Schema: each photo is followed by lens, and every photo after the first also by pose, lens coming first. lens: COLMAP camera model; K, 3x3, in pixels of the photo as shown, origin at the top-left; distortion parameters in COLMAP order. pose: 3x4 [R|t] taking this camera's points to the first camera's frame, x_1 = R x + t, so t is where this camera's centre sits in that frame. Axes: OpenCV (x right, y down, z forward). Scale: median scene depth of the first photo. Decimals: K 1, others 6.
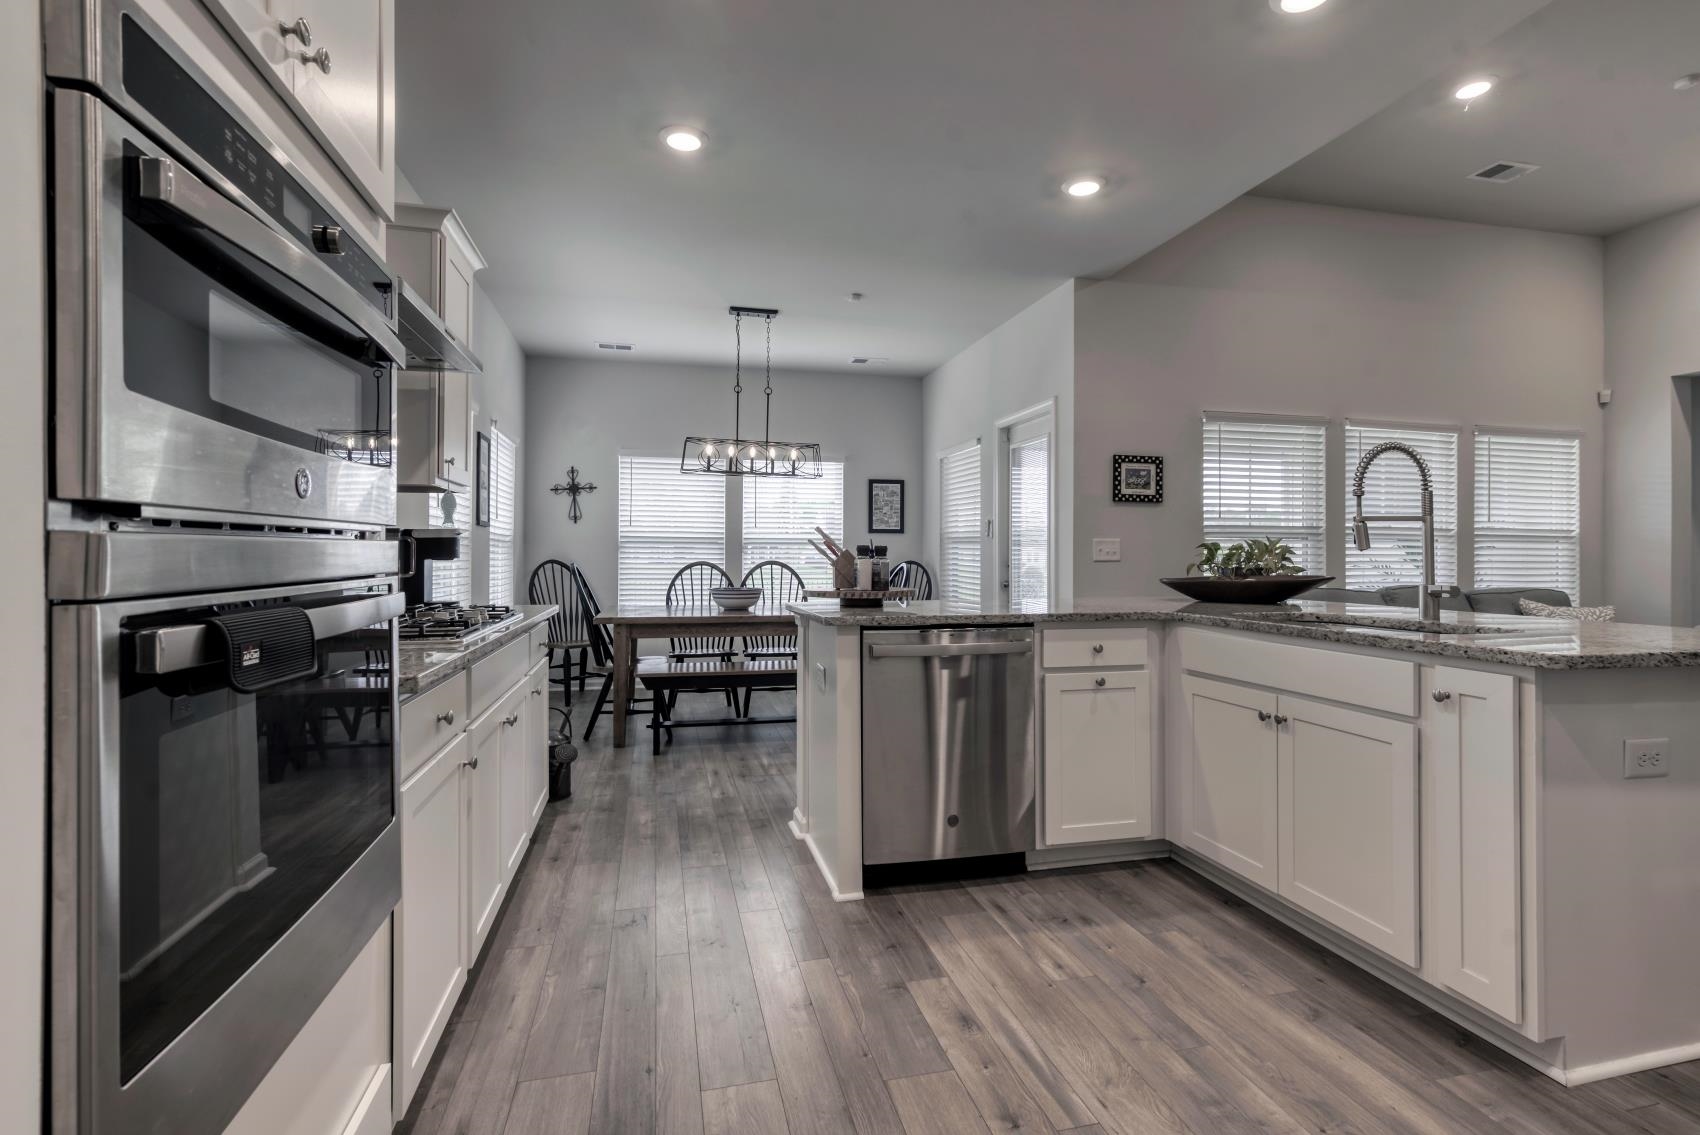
lens RADIAL K [[810.1, 0, 851.3], [0, 810.1, 553.7], [0, 0, 1]] dist [-0.006048, 0.006125]
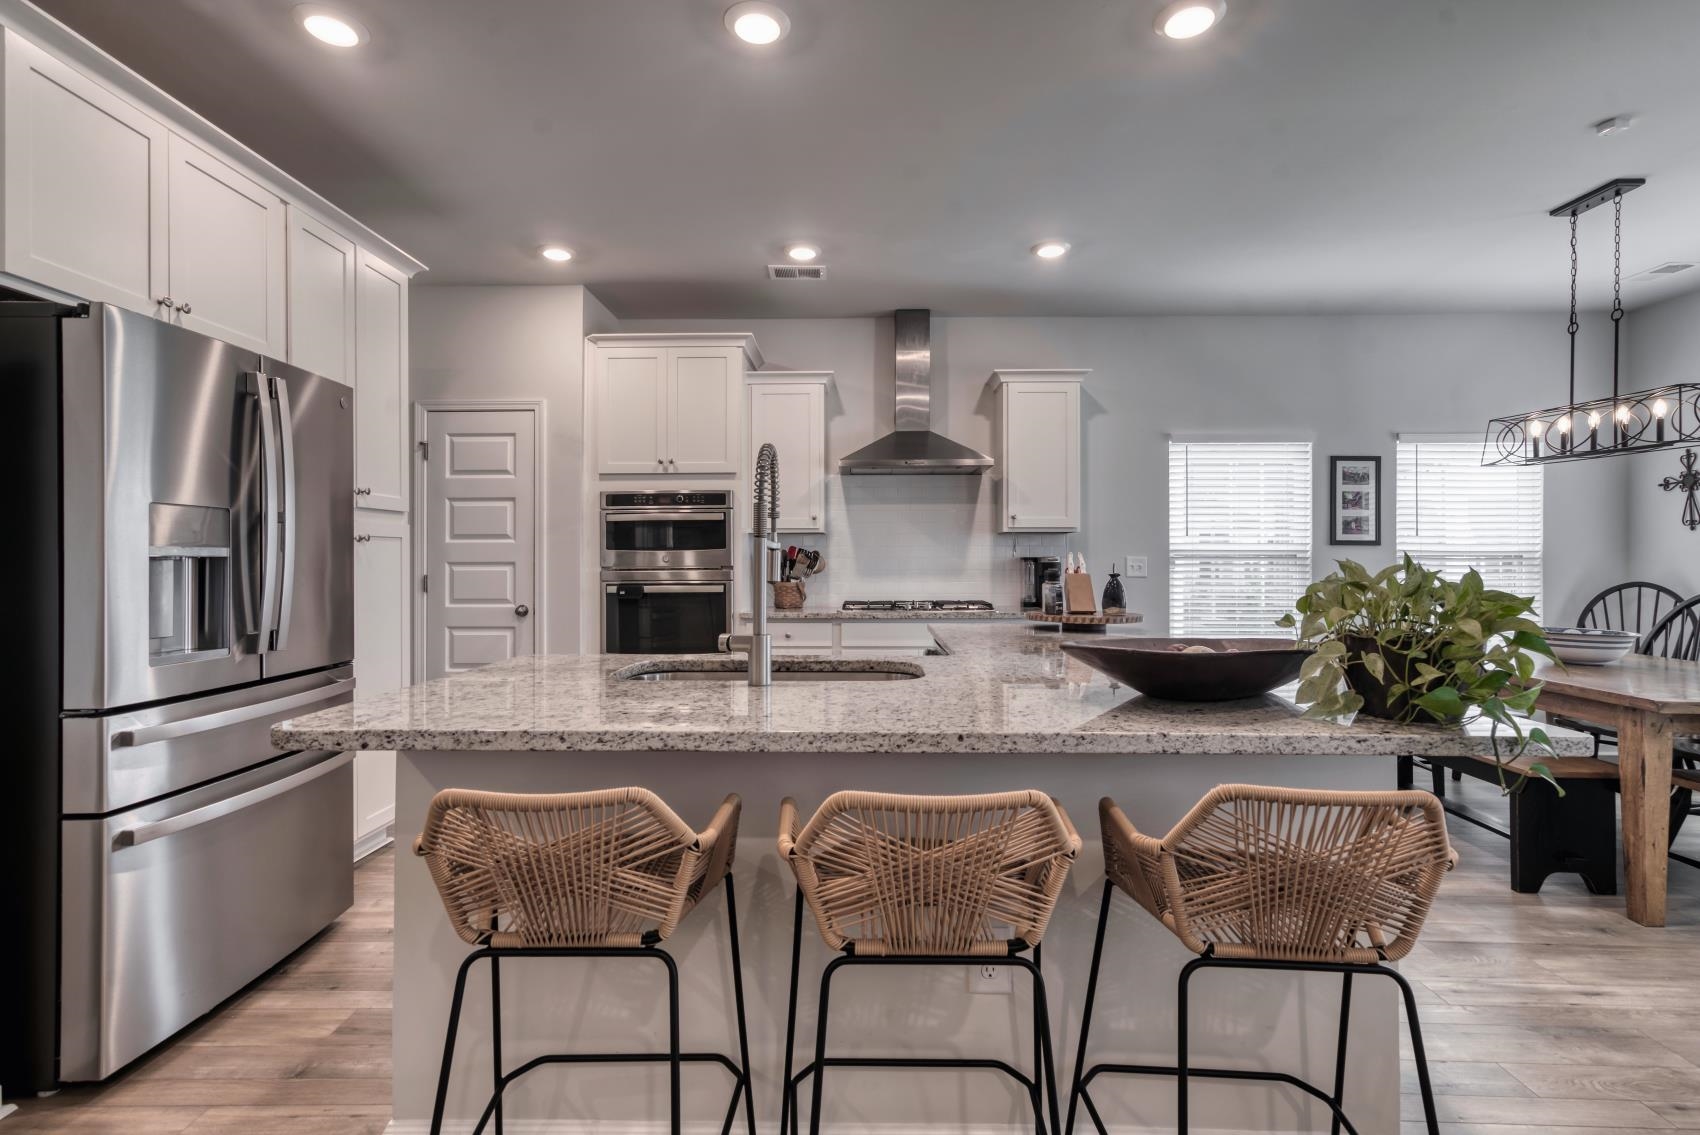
lens RADIAL K [[810.1, 0, 844.8], [0, 810.1, 553.5], [0, 0, 1]] dist [-0.006048, 0.006125]
pose [[-0.252839, -0.007466, -0.967480, 0.622128], [0.002051, 0.999964, -0.008253, -0.015894], [0.967506, -0.004071, -0.252815, 0.571927]]
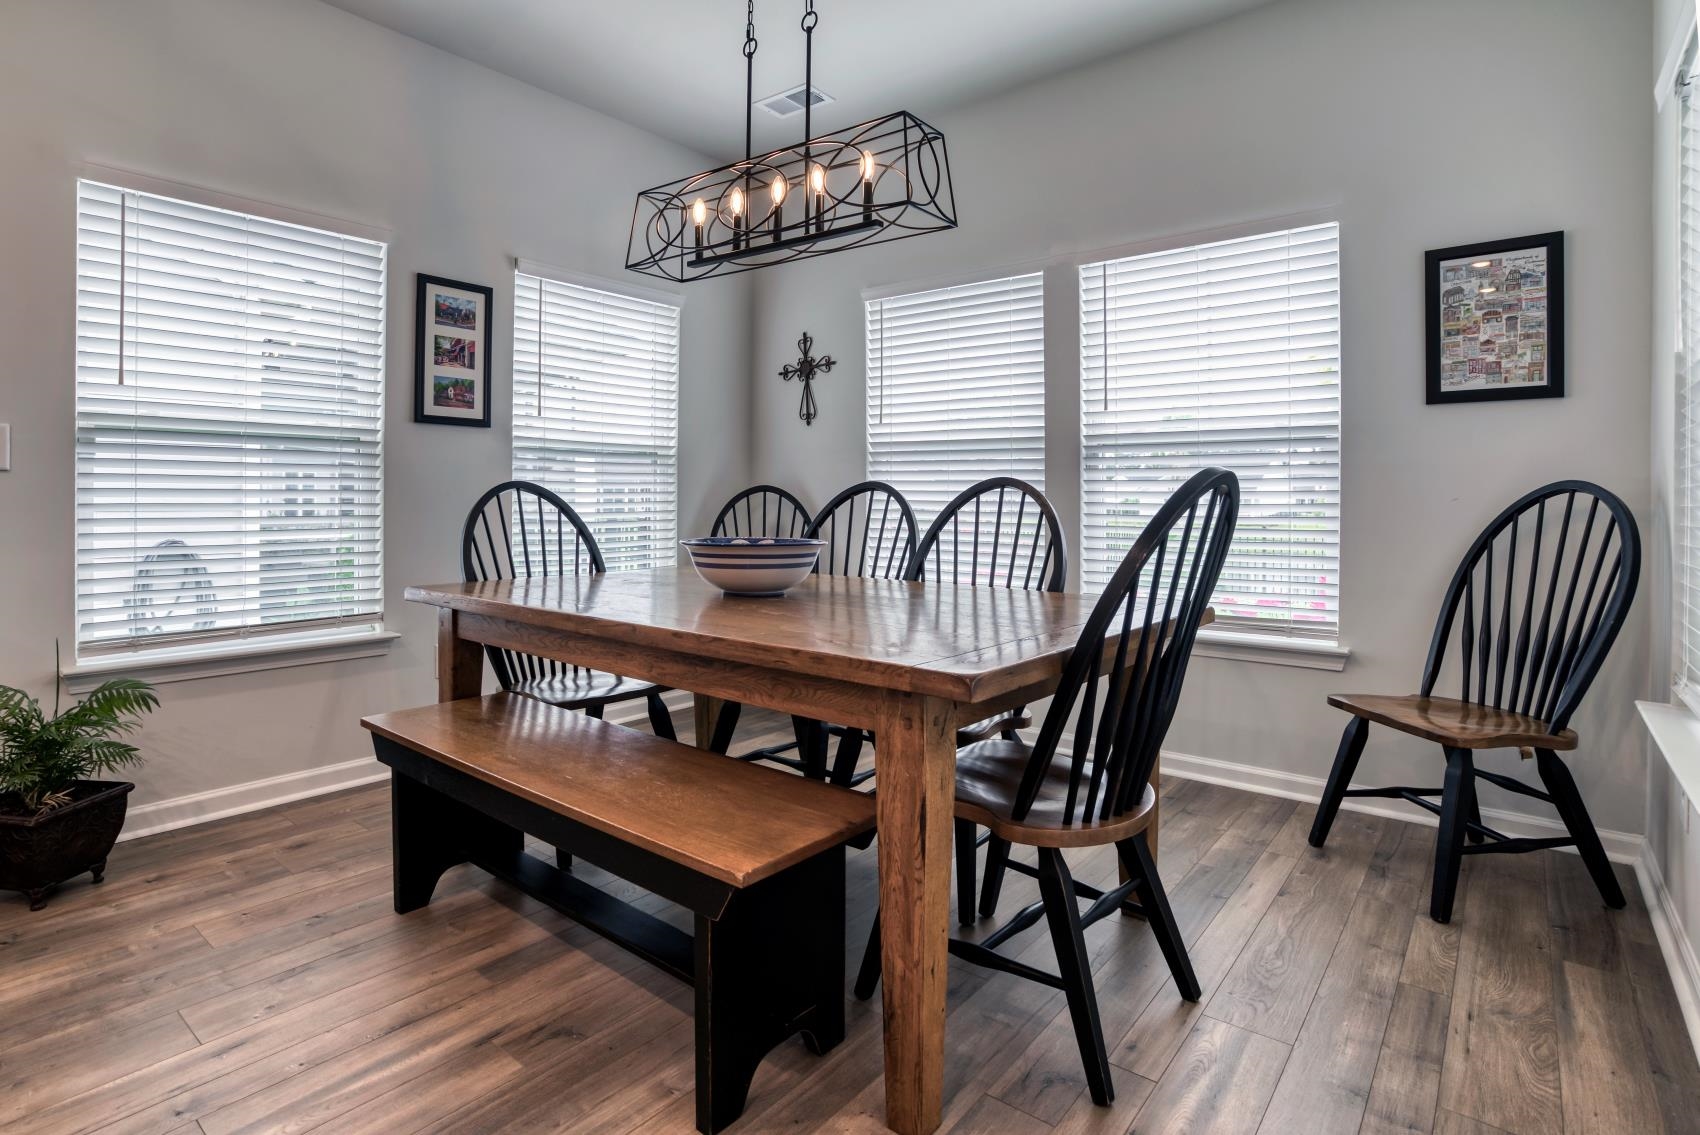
lens RADIAL K [[866.4, 0, 790.9], [0, 866.4, 490.9], [0, 0, 1]] dist [-0.029413, 0.001597]
pose [[0.588435, -0.007516, -0.808510, 0.209220], [0.002159, 0.999968, -0.007725, 0.019821], [0.808542, 0.002800, 0.588432, 0.737709]]
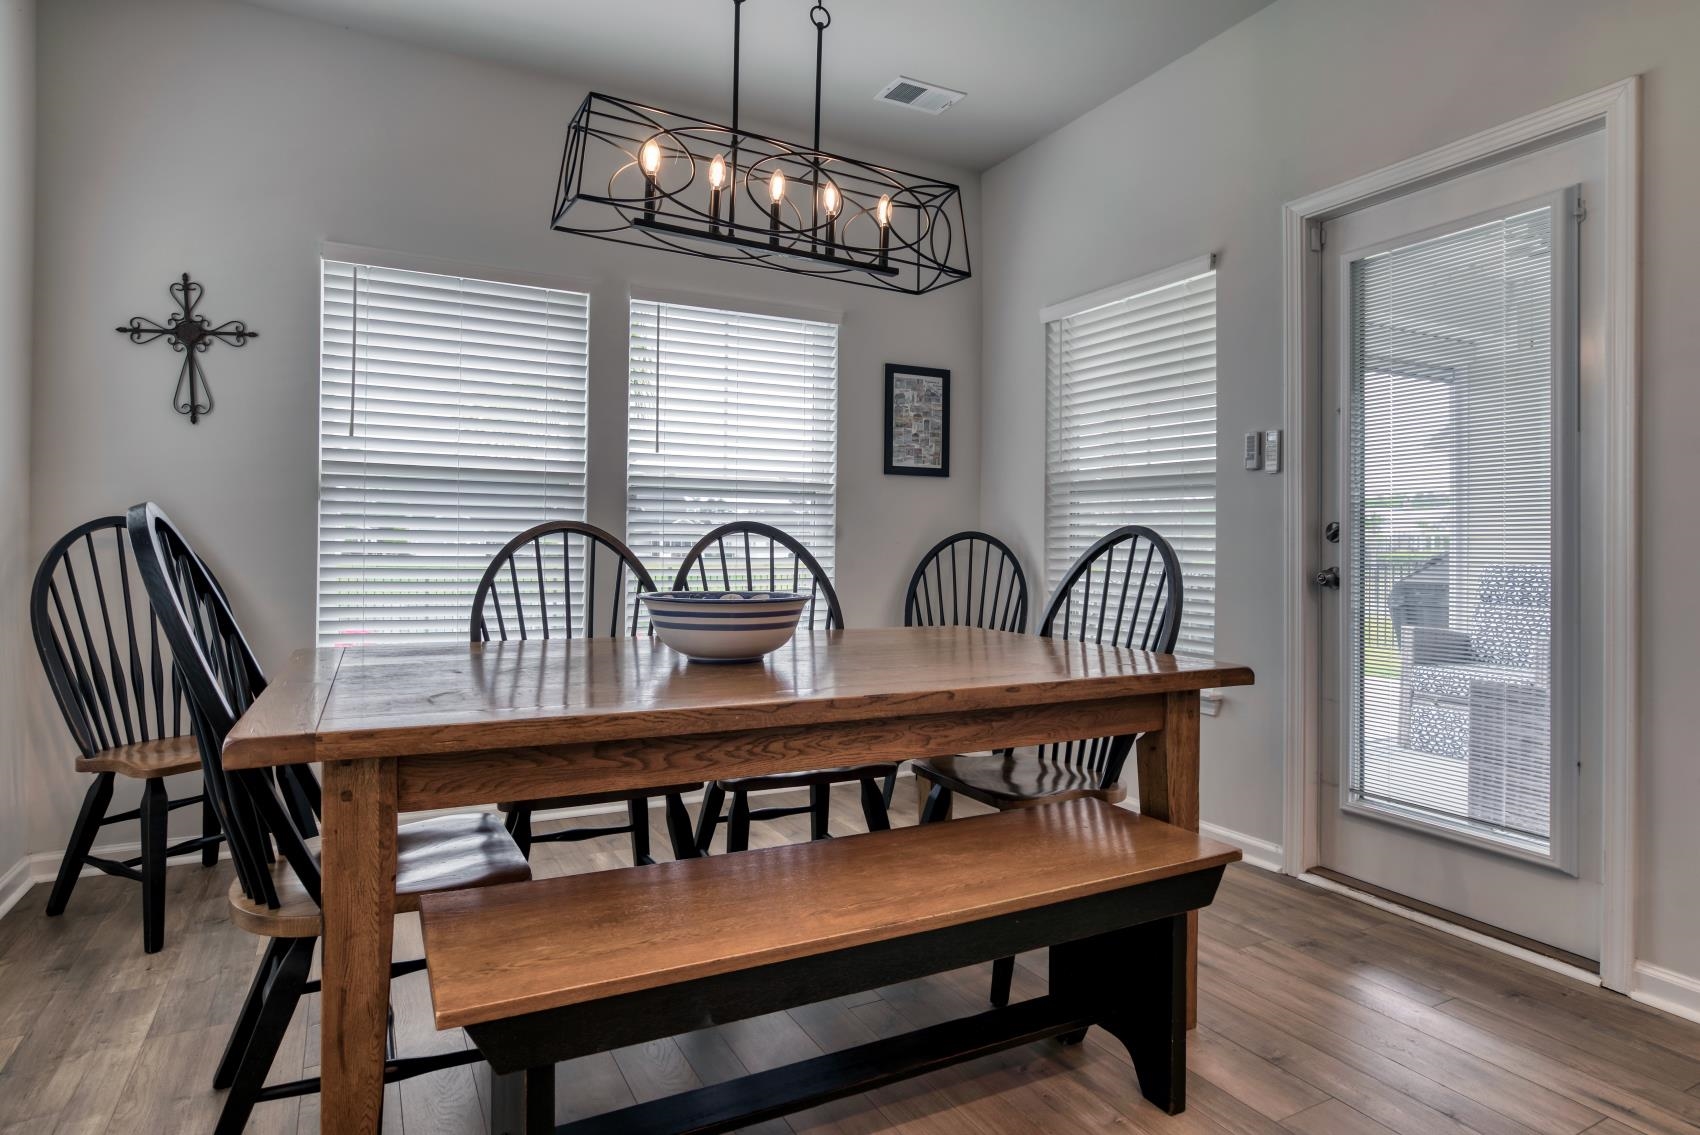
lens RADIAL K [[949.2, 0, 864.8], [0, 949.2, 540.5], [0, 0, 1]] dist [-0.011653, 0.001067]
pose [[0.967991, 0.004628, 0.250941, -0.177153], [-0.005545, 0.999980, 0.002948, 0.017594], [-0.250922, -0.004245, 0.967998, 0.593824]]
